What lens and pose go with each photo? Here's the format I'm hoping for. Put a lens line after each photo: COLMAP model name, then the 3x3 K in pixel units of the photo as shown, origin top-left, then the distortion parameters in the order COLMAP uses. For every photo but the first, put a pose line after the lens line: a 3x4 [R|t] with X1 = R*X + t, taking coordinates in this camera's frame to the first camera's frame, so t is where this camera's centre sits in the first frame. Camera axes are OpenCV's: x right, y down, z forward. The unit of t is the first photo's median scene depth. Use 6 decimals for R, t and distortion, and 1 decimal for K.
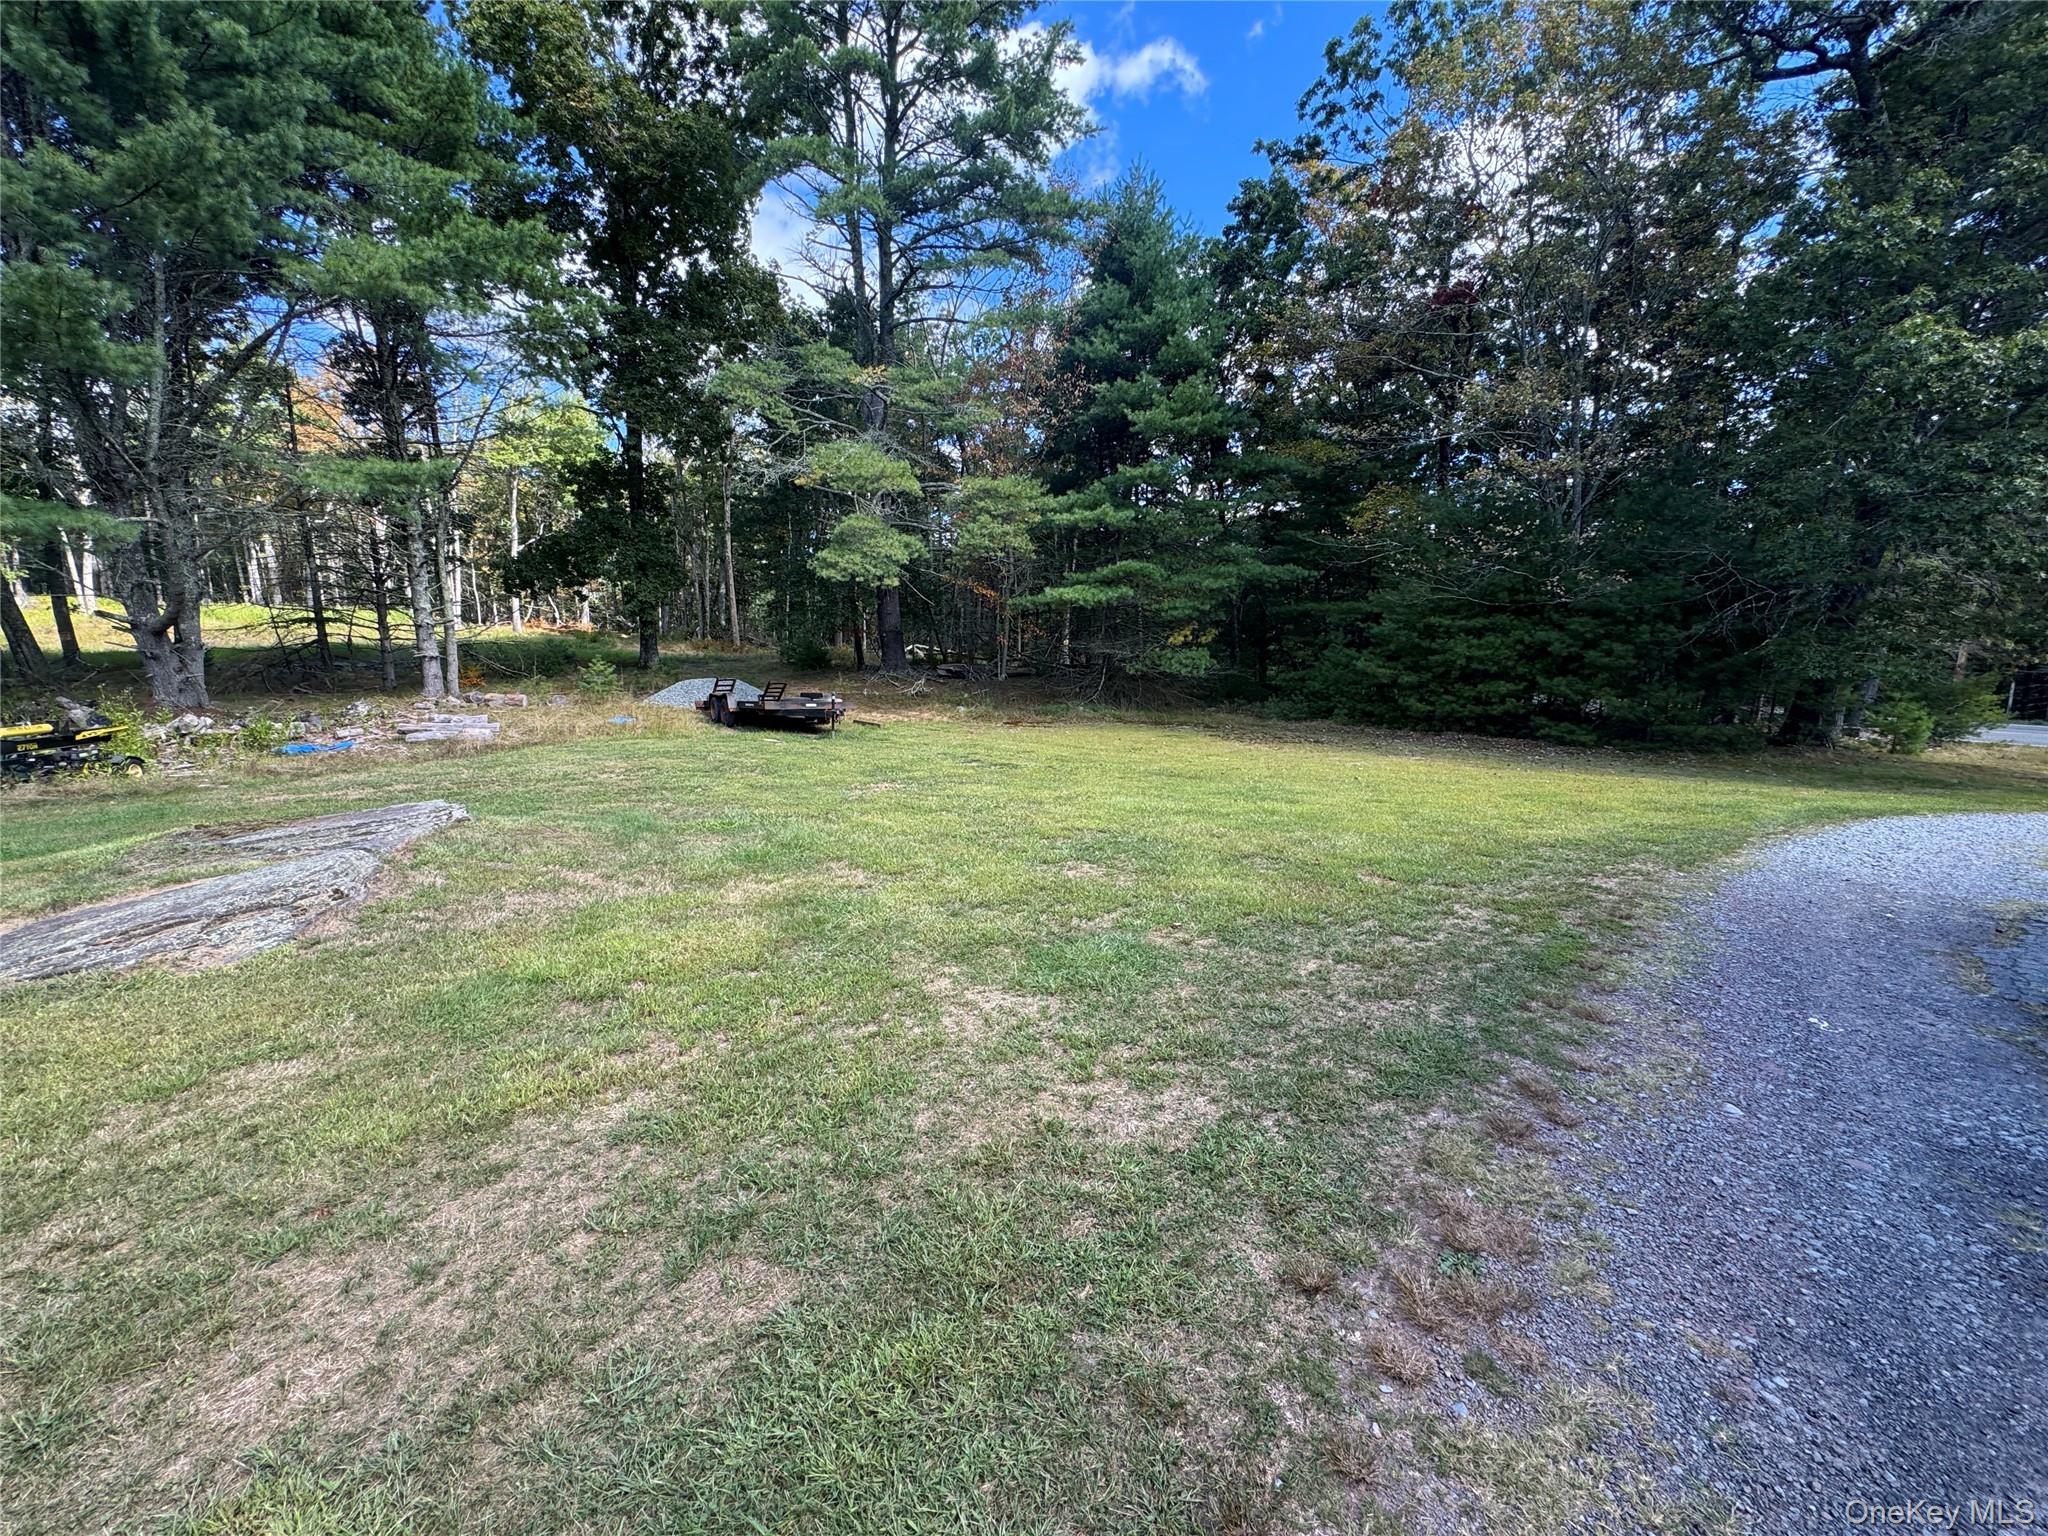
lens RADIAL K [[814.6, 0, 1025.9], [0, 814.6, 765.9], [0, 0, 1]] dist [-0.005110, 0.000647]
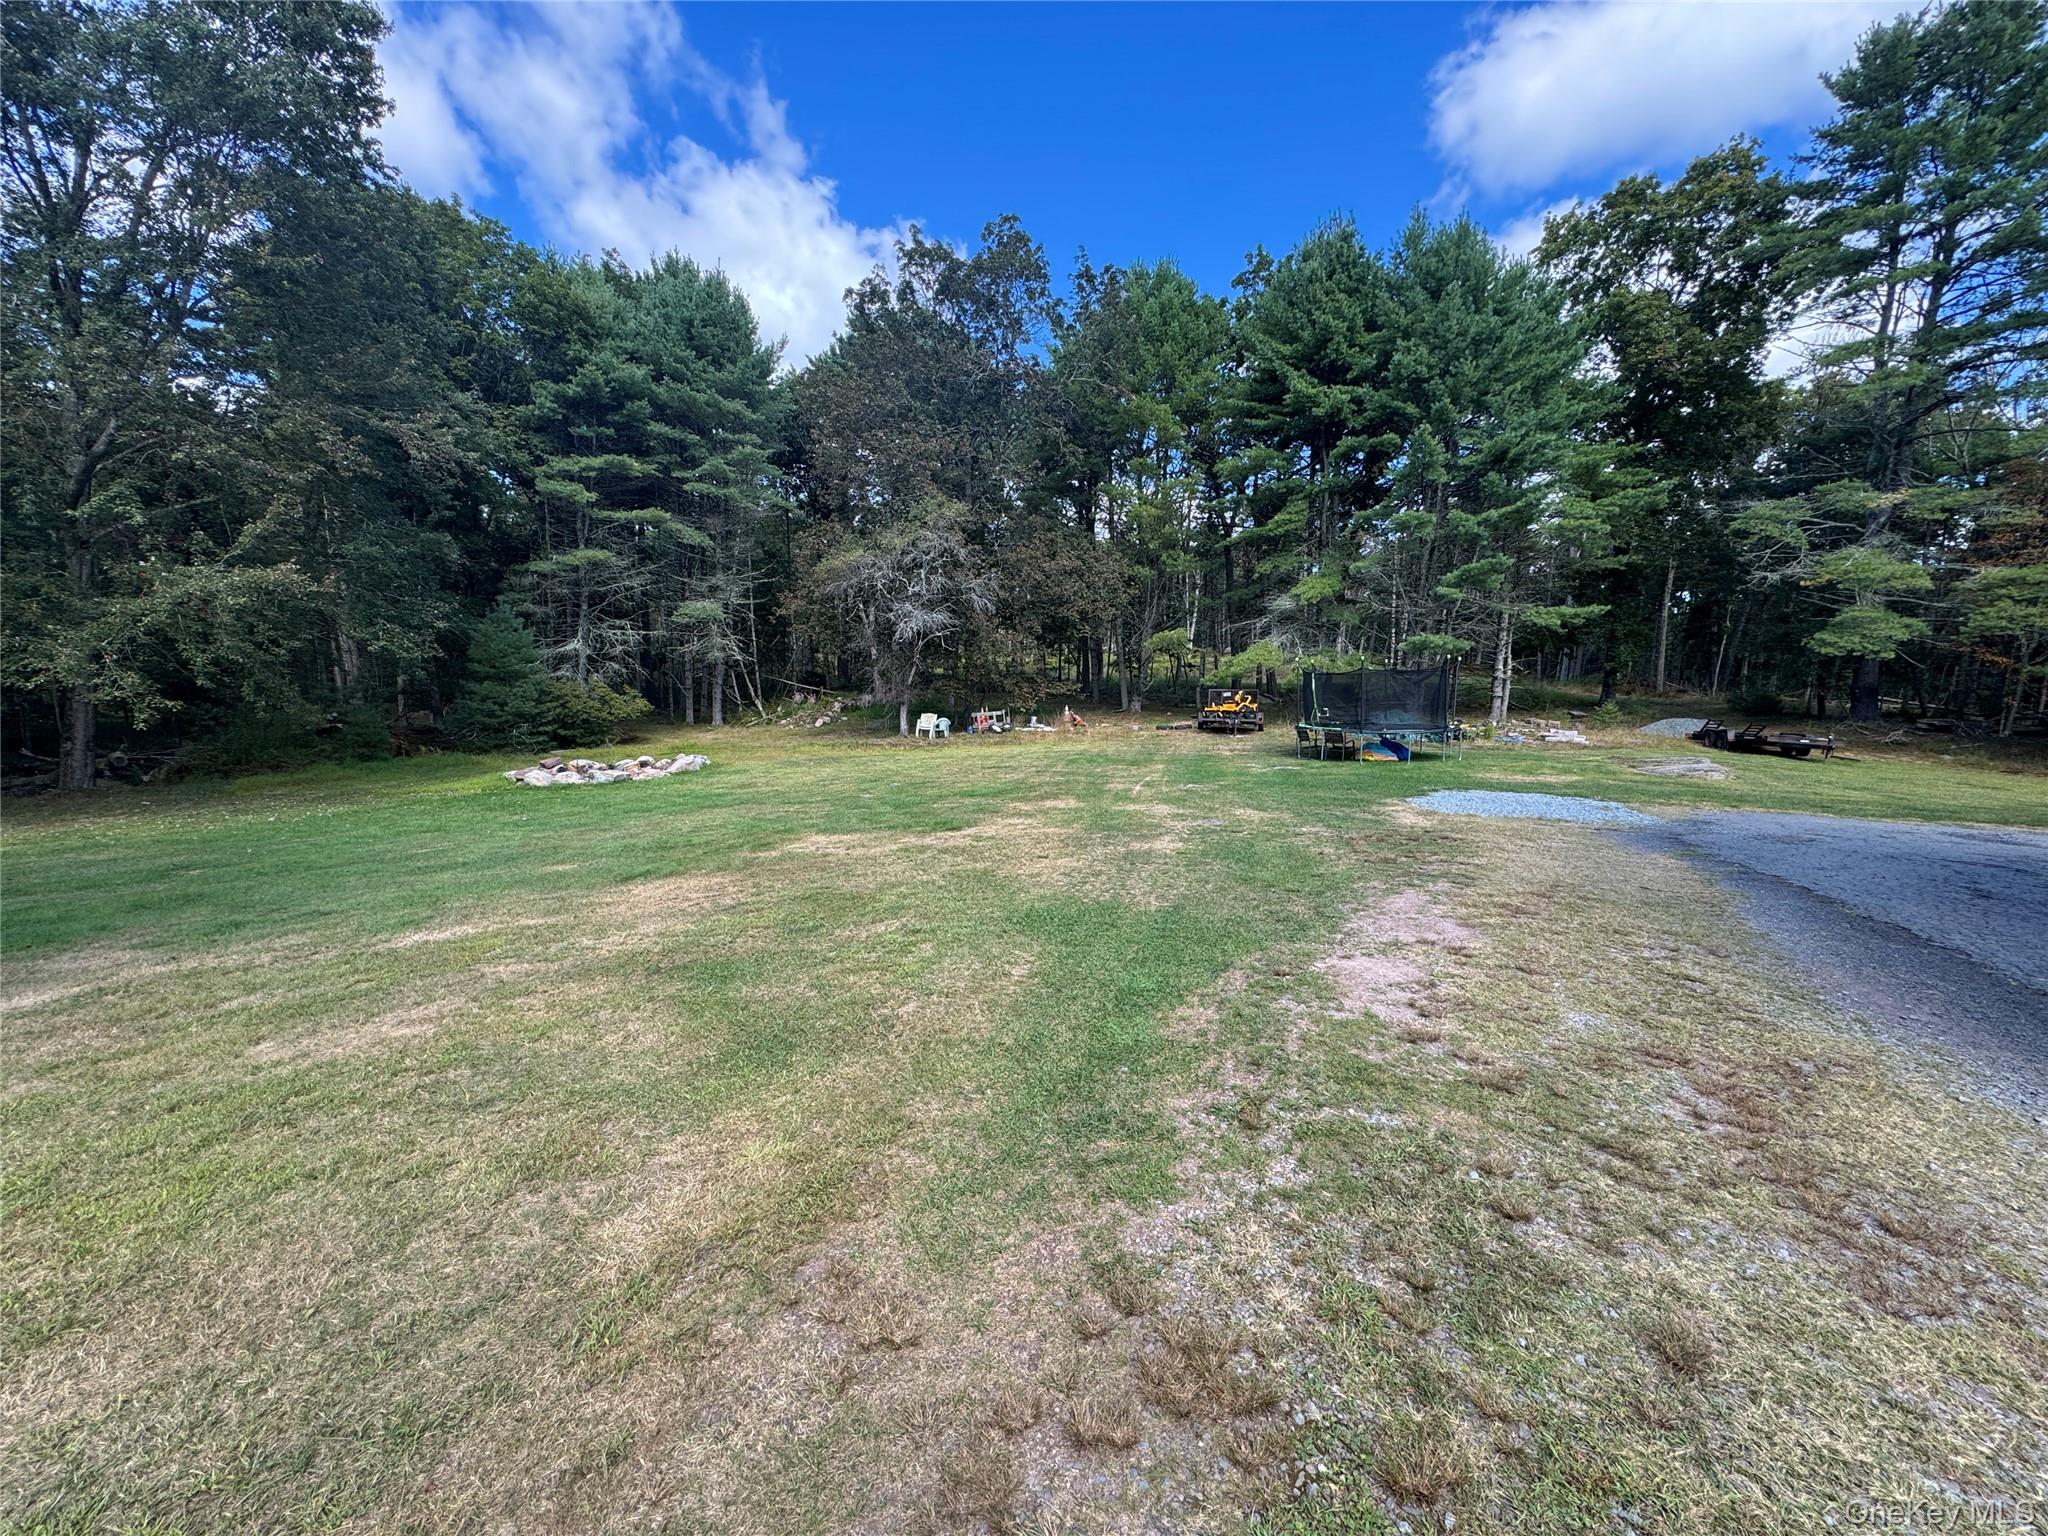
lens RADIAL K [[814.6, 0, 1019.9], [0, 814.6, 768.8], [0, 0, 1]] dist [-0.005110, 0.000647]
pose [[0.609654, 0.109702, -0.785040, 0.031498], [-0.137492, 0.990000, 0.031569, 0.115558], [0.780653, 0.088691, 0.618640, -0.947194]]
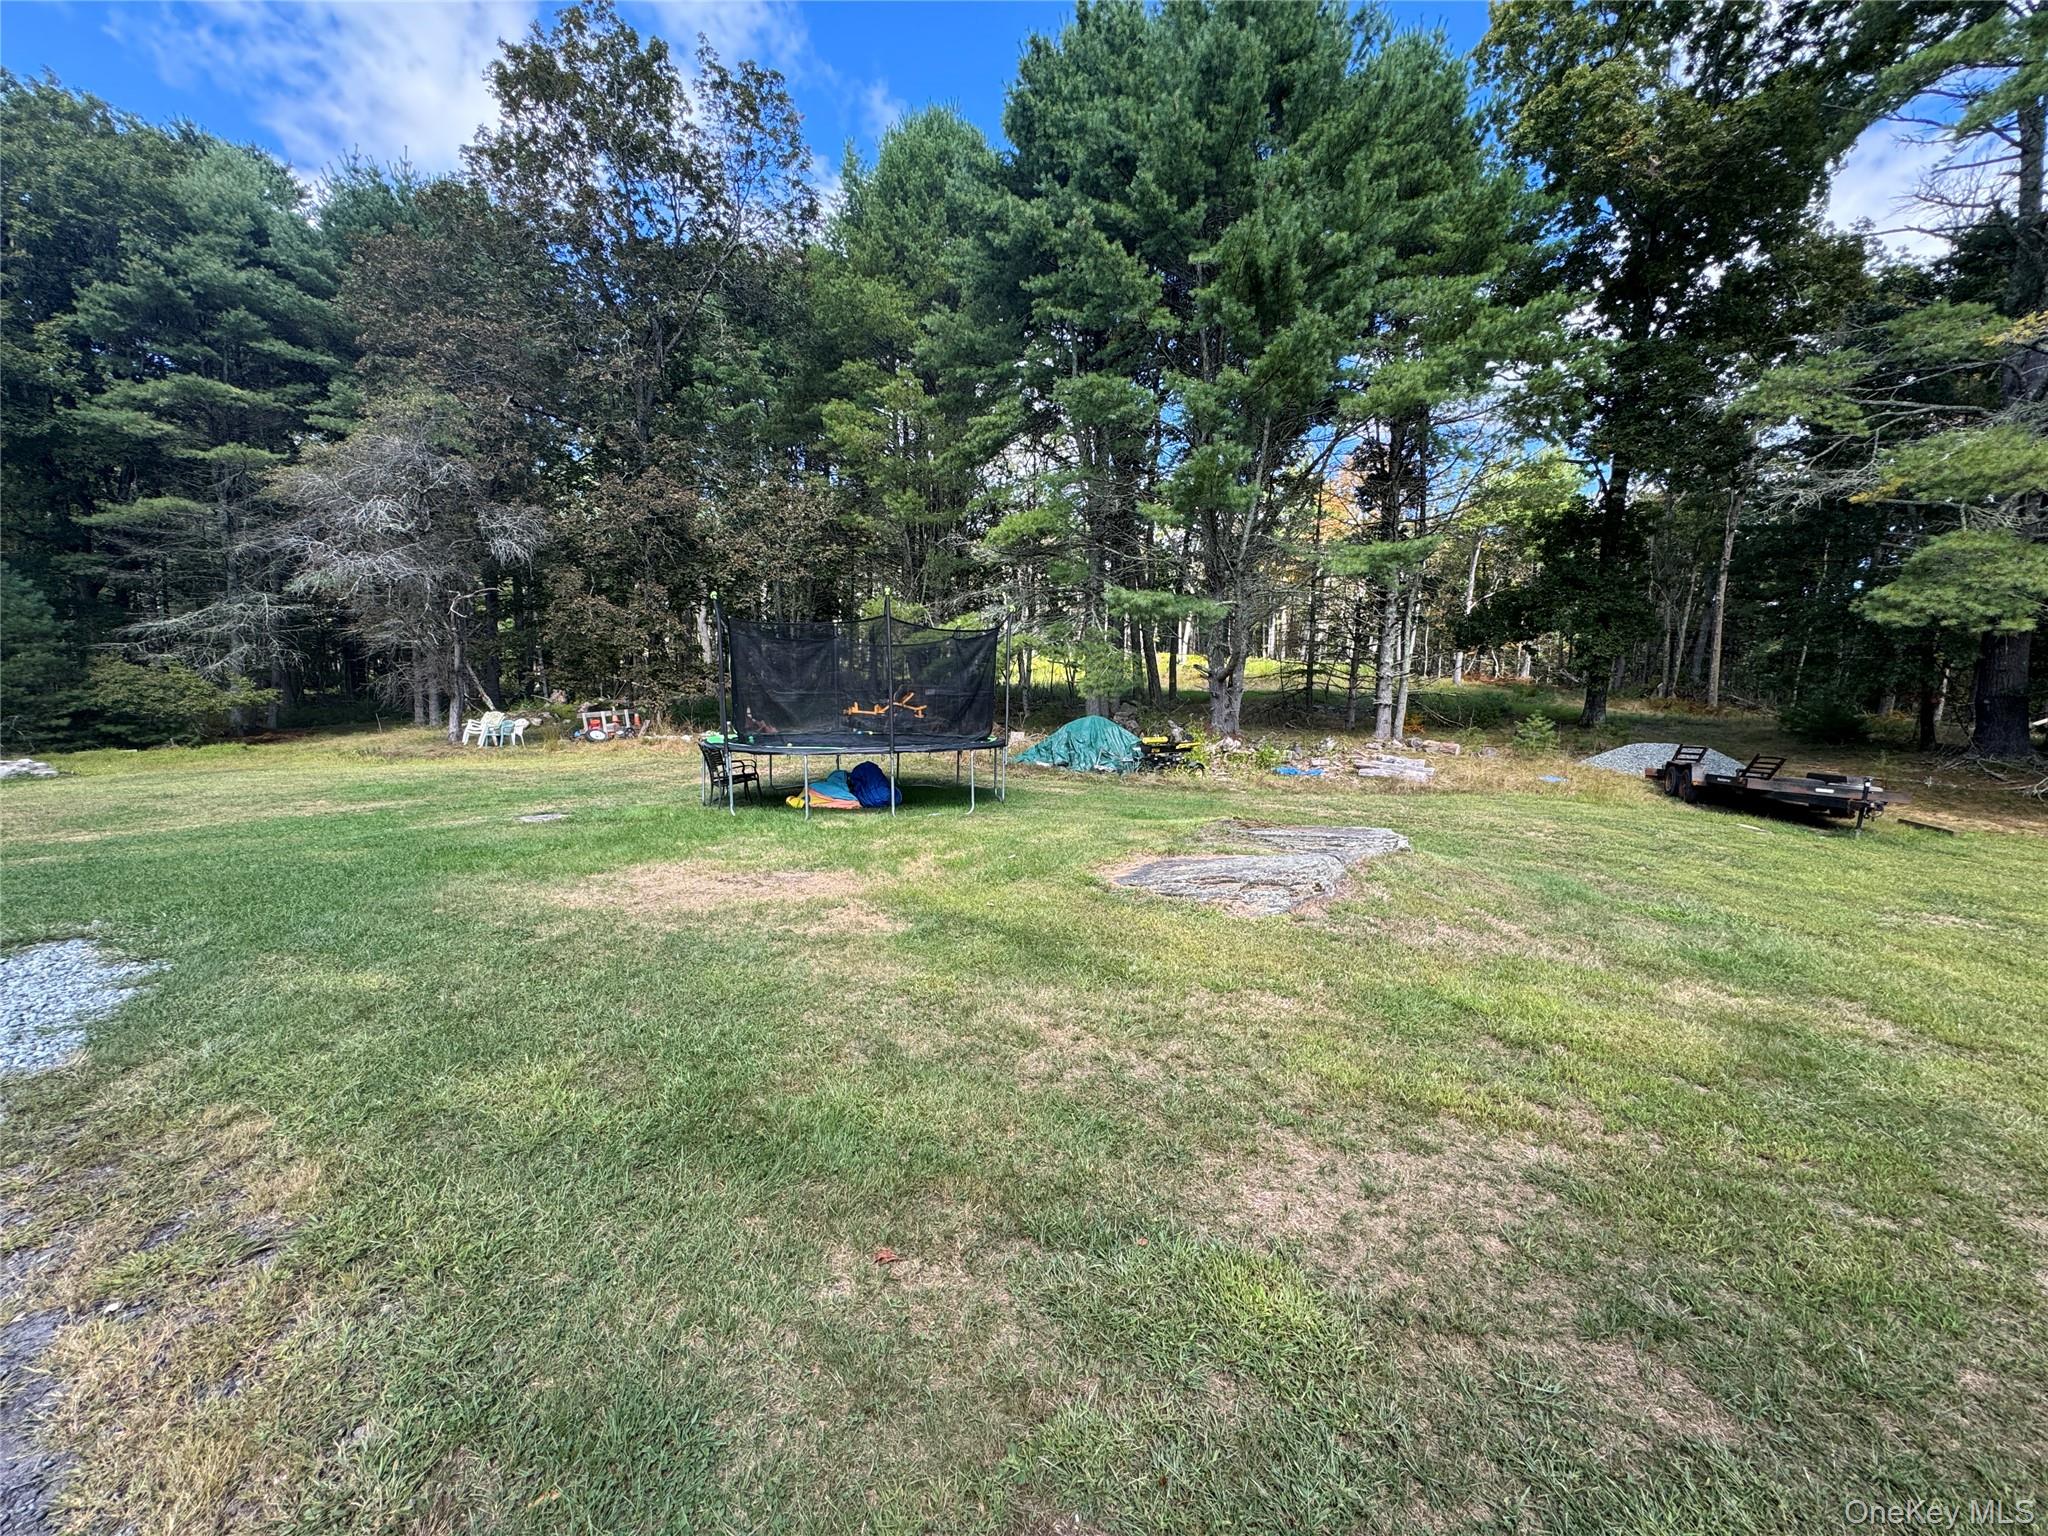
lens RADIAL K [[814.6, 0, 1021.5], [0, 814.6, 767.5], [0, 0, 1]] dist [-0.005110, 0.000647]
pose [[0.507609, 0.109569, -0.854592, -0.000149], [-0.161473, 0.986404, 0.030558, 0.001680], [0.846321, 0.122482, 0.518400, -0.024406]]
